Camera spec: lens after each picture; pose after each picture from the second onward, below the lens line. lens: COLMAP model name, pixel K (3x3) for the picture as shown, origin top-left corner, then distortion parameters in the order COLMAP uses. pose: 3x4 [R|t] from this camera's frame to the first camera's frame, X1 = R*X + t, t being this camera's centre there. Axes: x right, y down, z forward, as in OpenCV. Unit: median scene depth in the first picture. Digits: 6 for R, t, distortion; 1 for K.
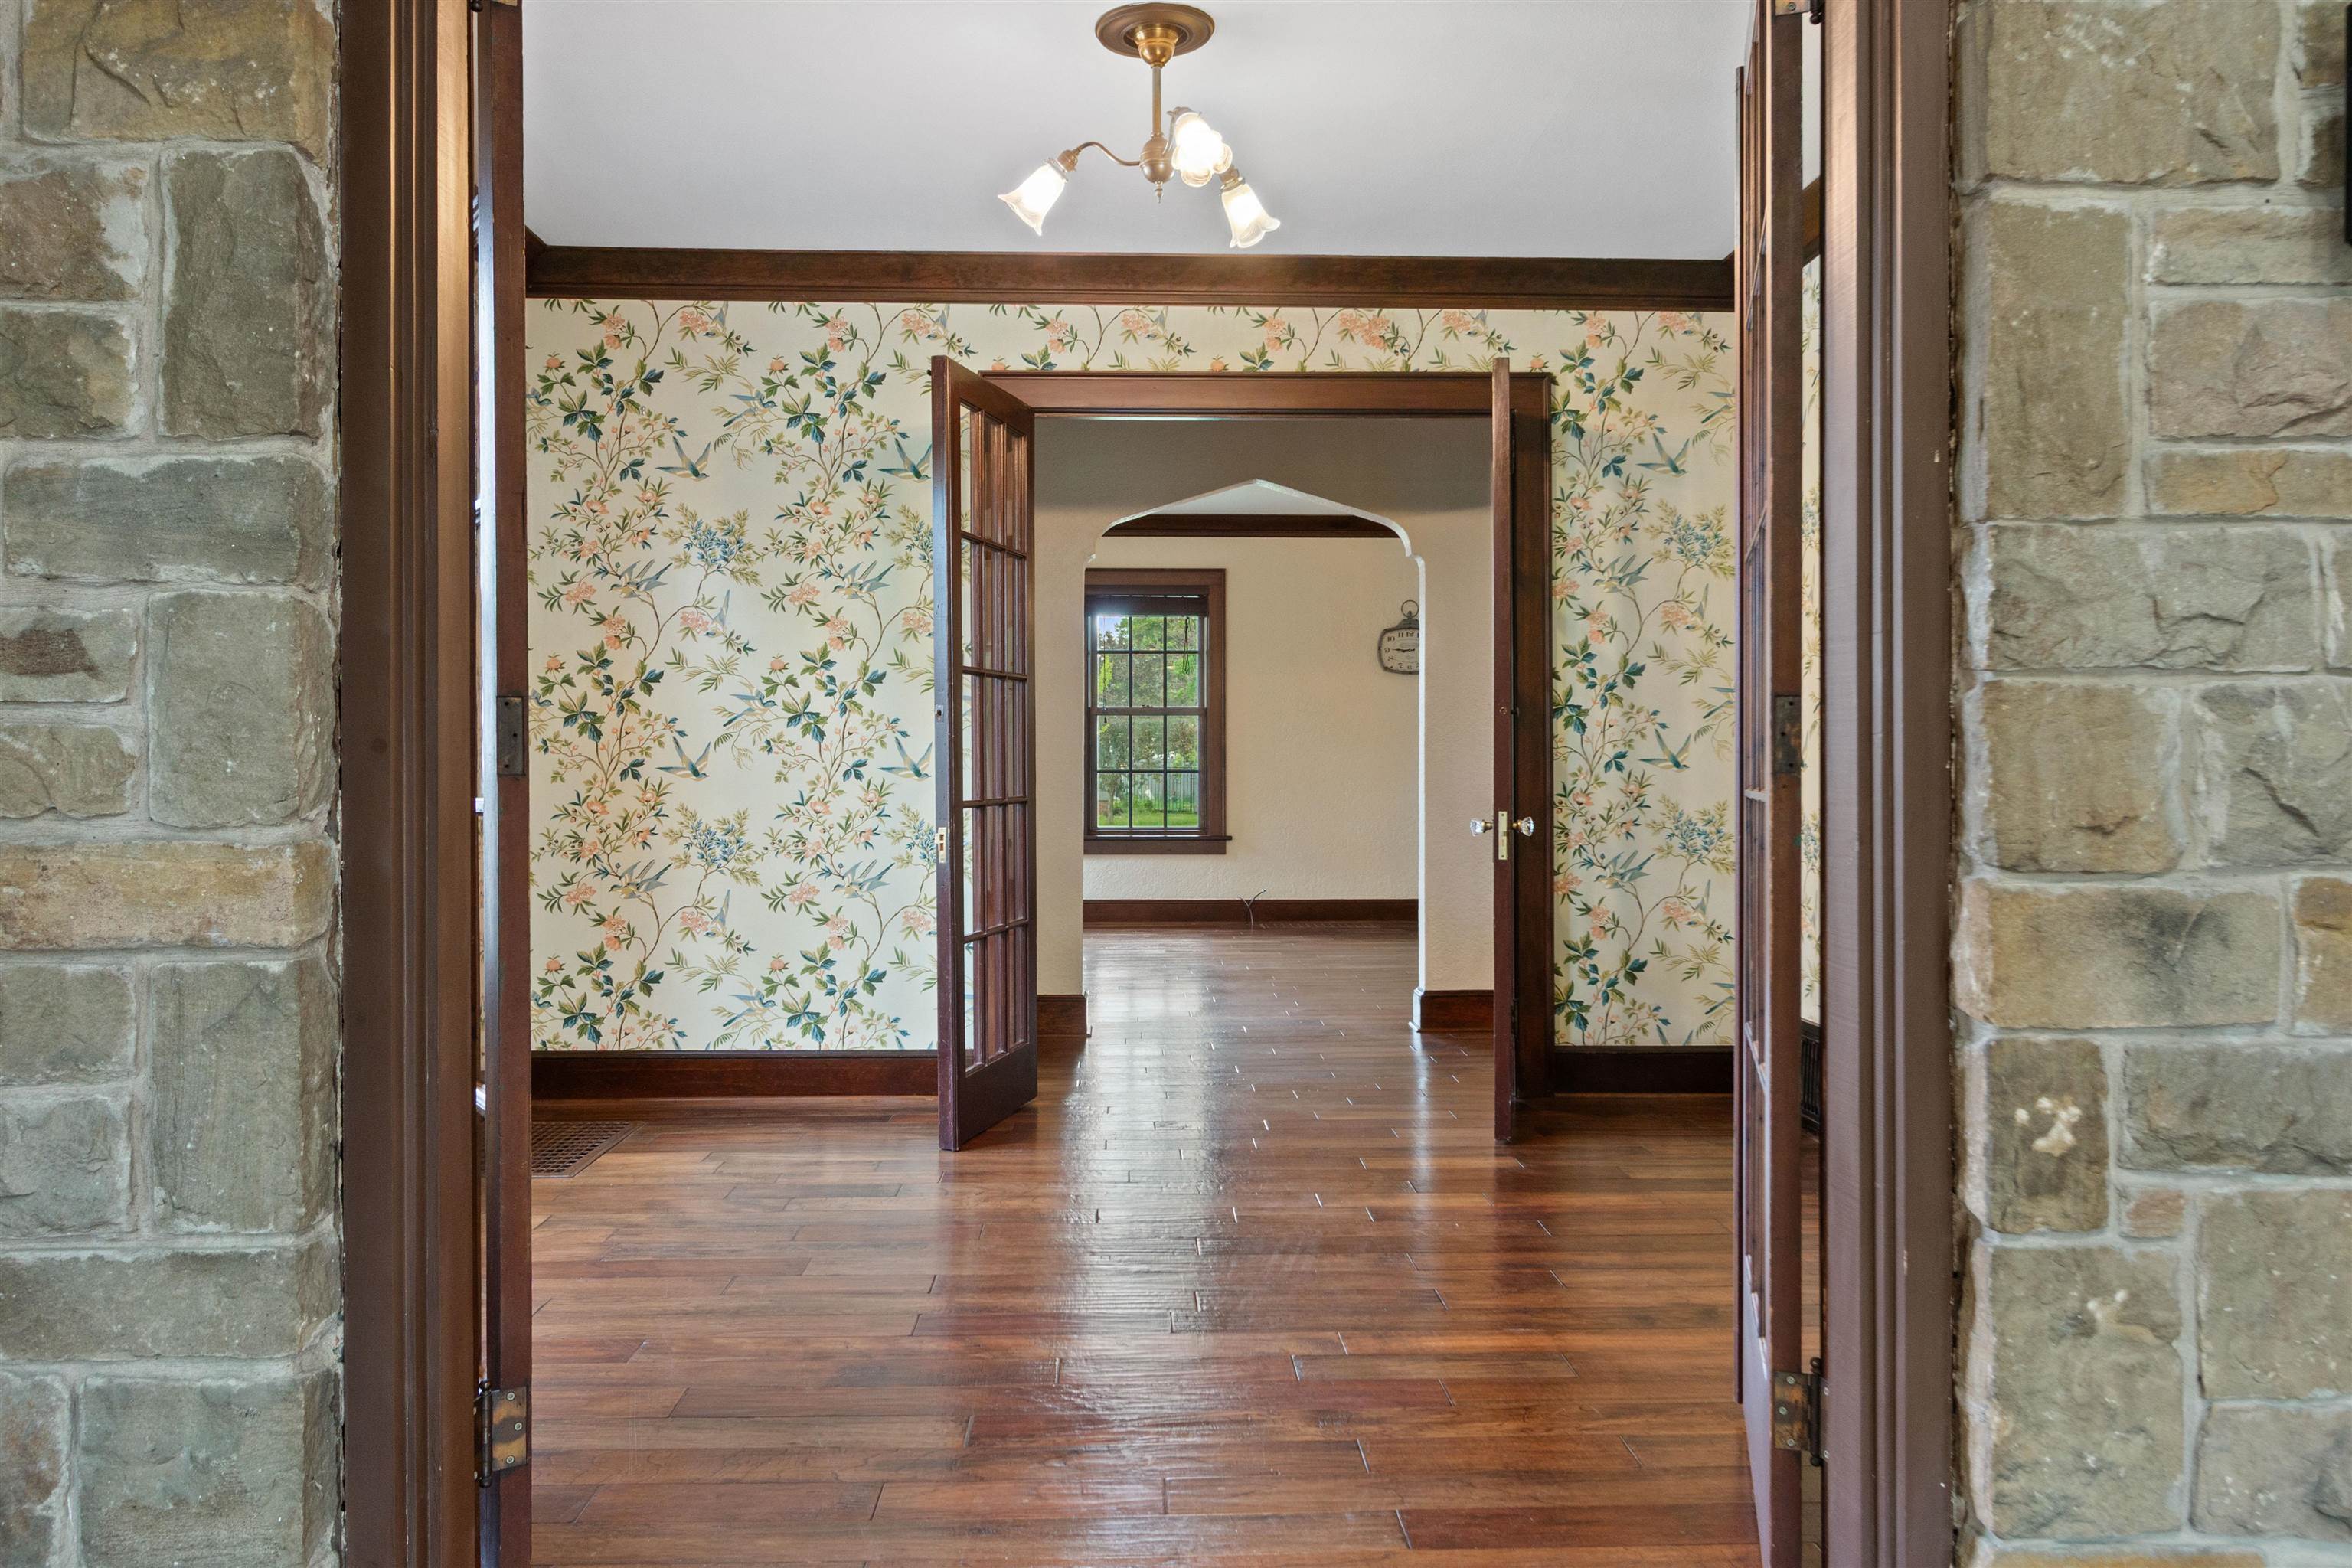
lens RADIAL K [[1758.6, 0, 1167.8], [0, 1758.6, 792.4], [0, 0, 1]] dist [0.004871, -0.002041]
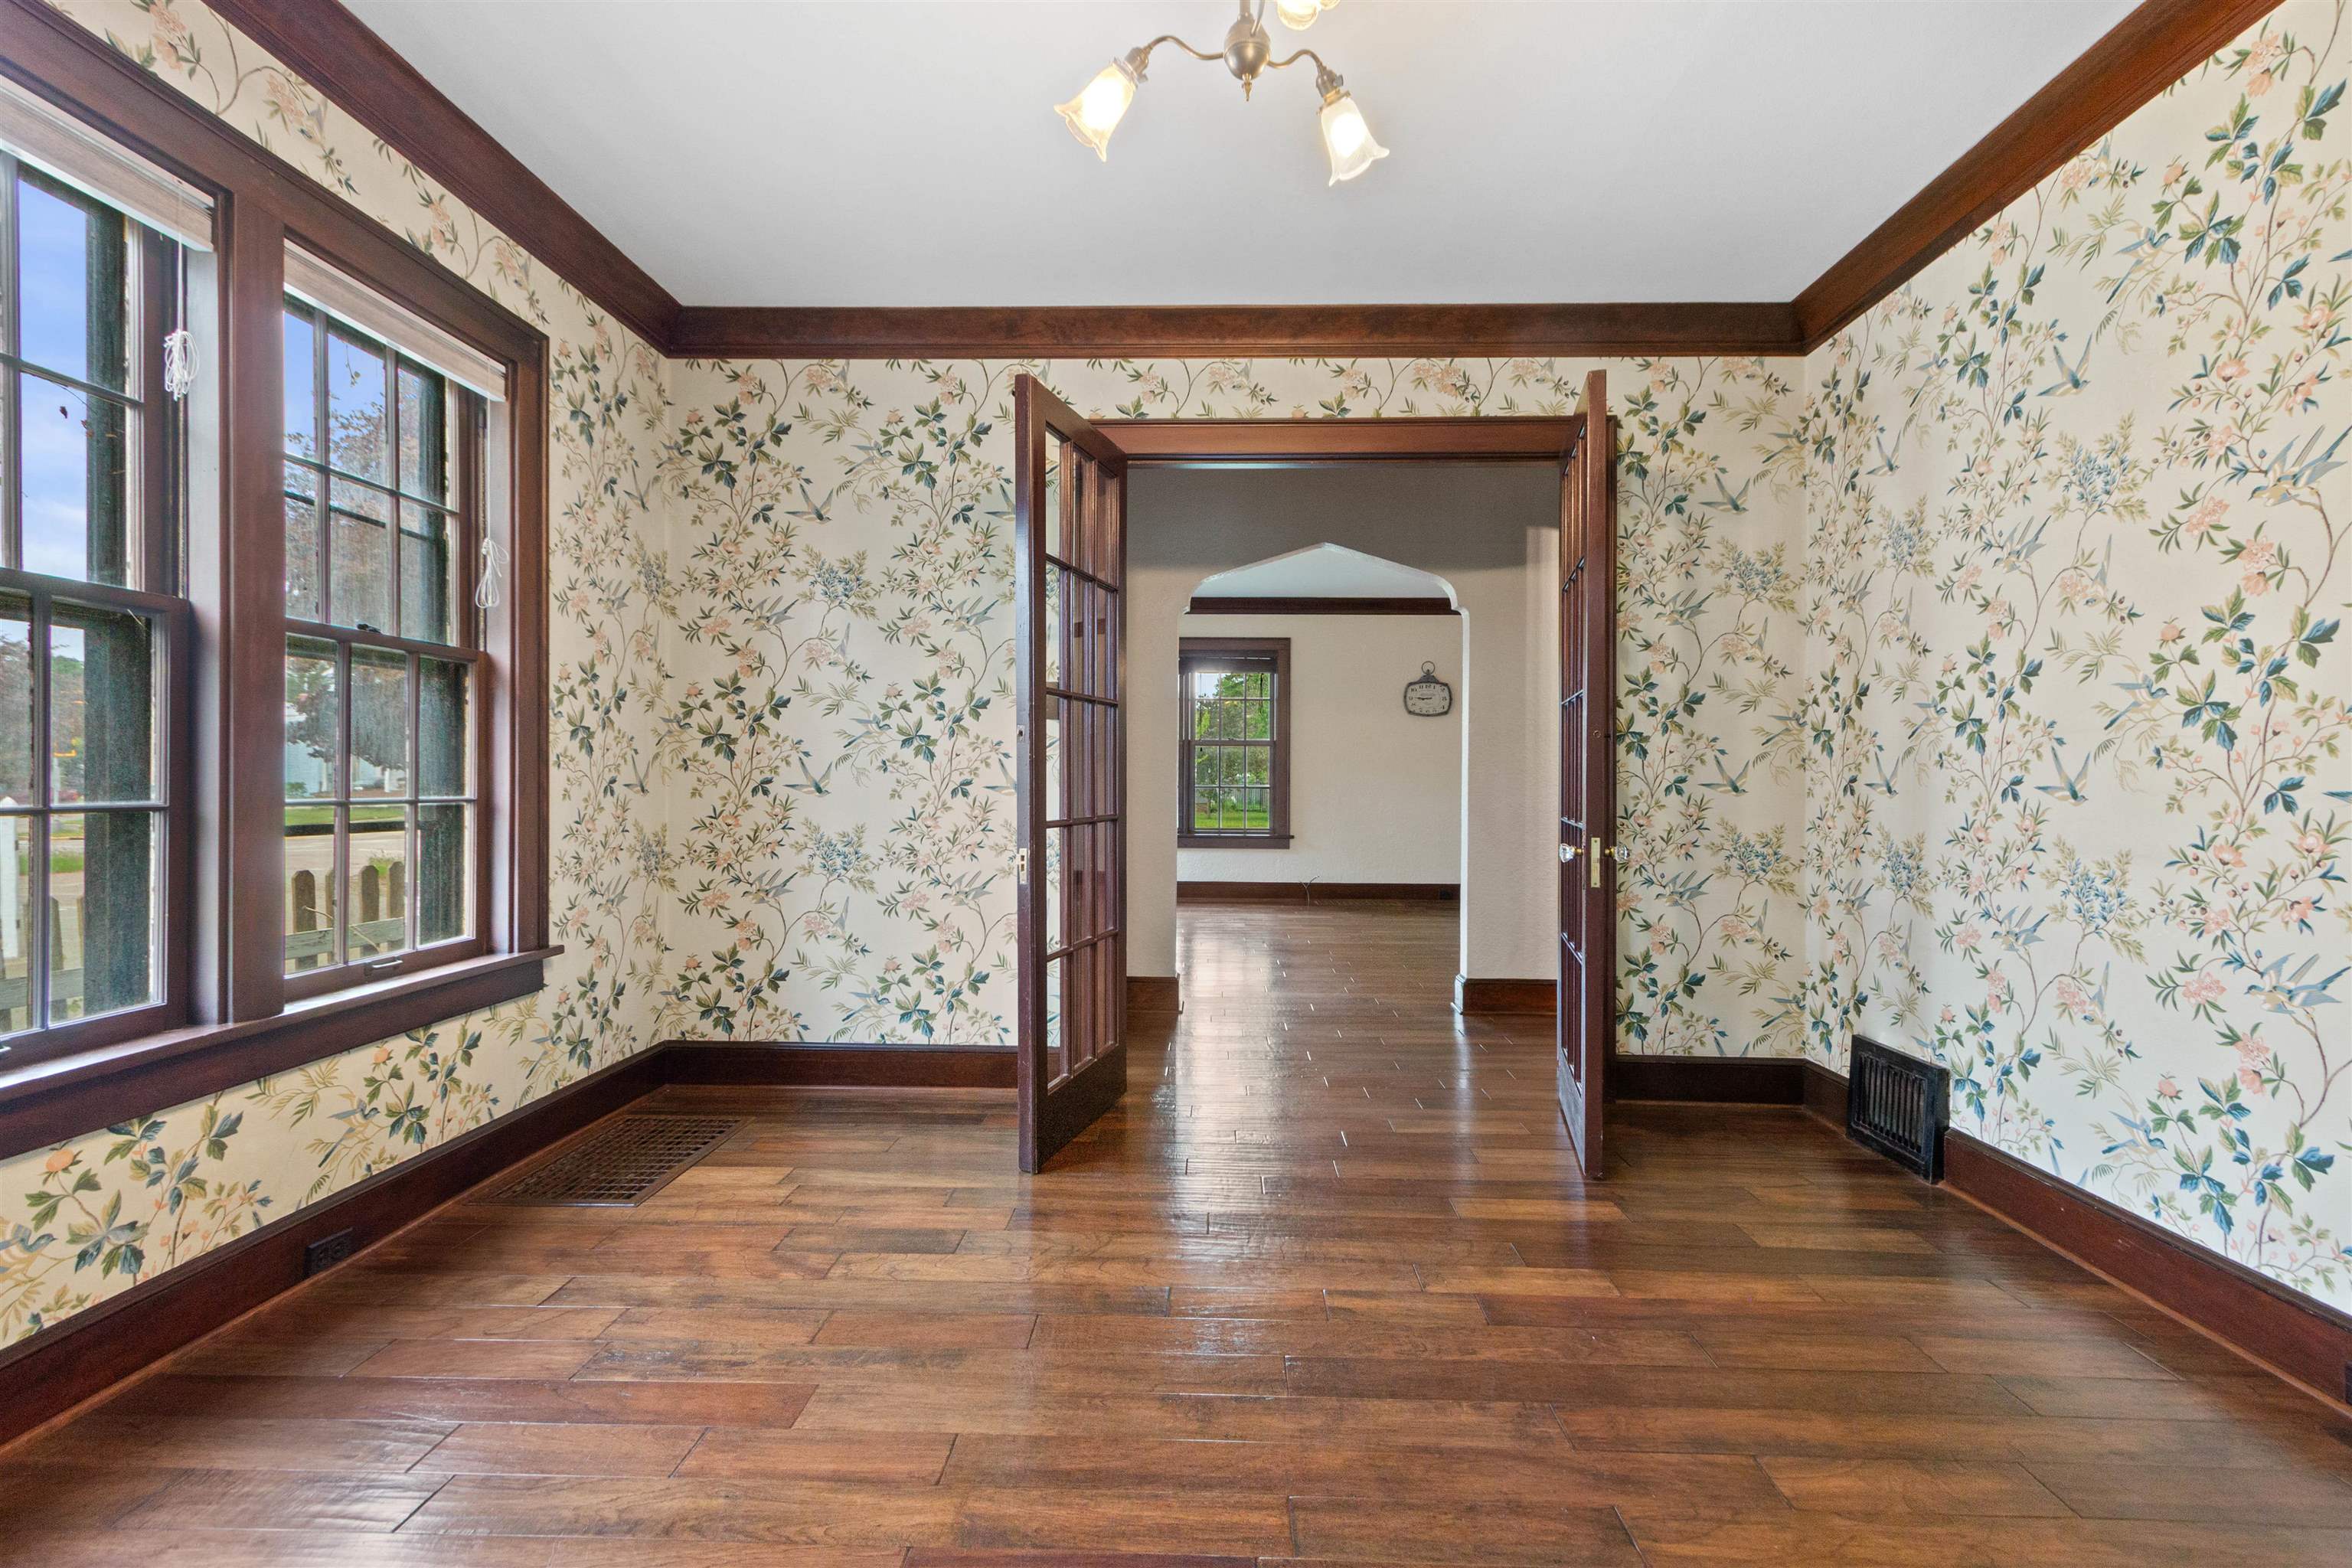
lens RADIAL K [[1104.0, 0, 1182.1], [0, 1104.0, 771.3], [0, 0, 1]] dist [0.001541, 0.000156]
pose [[0.998338, 0.006494, -0.057268, -0.002386], [-0.007839, 0.999698, -0.023283, -0.008595], [0.057099, 0.023693, 0.998087, 0.326819]]
